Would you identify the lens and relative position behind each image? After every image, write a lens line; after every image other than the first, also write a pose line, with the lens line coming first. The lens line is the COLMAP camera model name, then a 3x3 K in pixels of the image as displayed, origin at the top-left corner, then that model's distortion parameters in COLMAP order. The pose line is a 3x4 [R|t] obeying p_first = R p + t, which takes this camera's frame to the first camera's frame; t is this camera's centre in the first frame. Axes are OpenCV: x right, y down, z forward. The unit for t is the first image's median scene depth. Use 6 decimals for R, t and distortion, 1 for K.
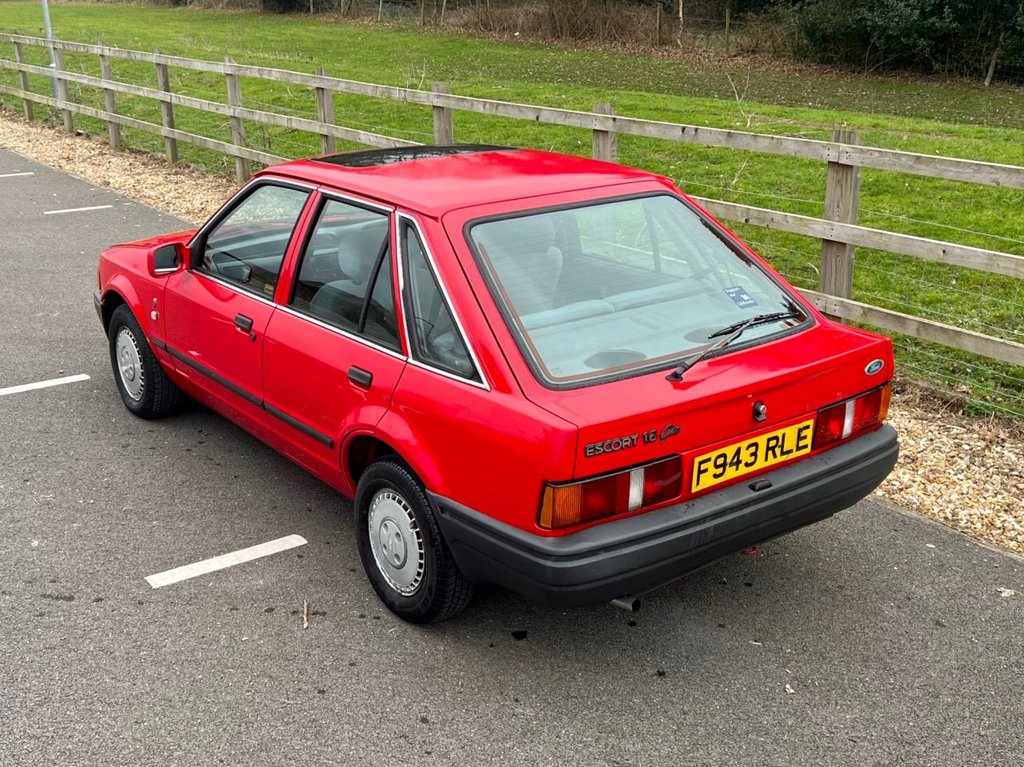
lens RADIAL K [[1165.4, 0, 512.0], [0, 1165.4, 383.5], [0, 0, 1]] dist [0.069887, -0.089088]
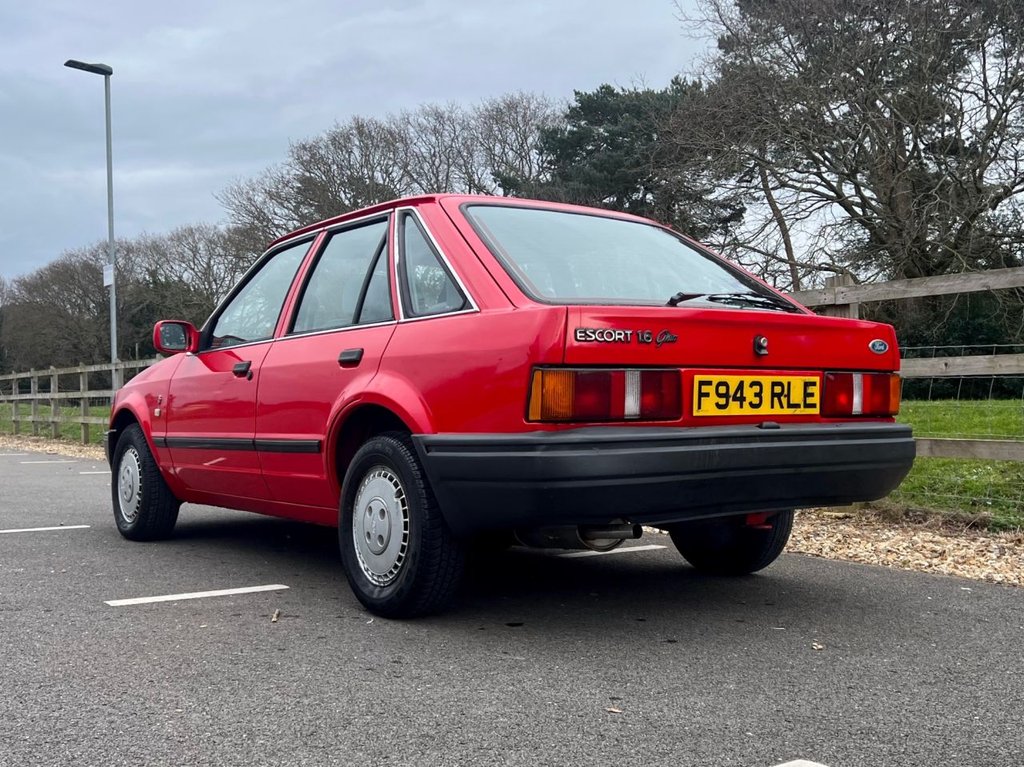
lens RADIAL K [[1111.0, 0, 562.3], [0, 1111.0, 418.7], [0, 0, 1]] dist [0.103871, -0.227256]
pose [[0.999951, -0.005136, 0.008511, 0.038864], [0.007755, 0.938732, -0.344562, 0.380570], [-0.006220, 0.344611, 0.938725, 0.153992]]
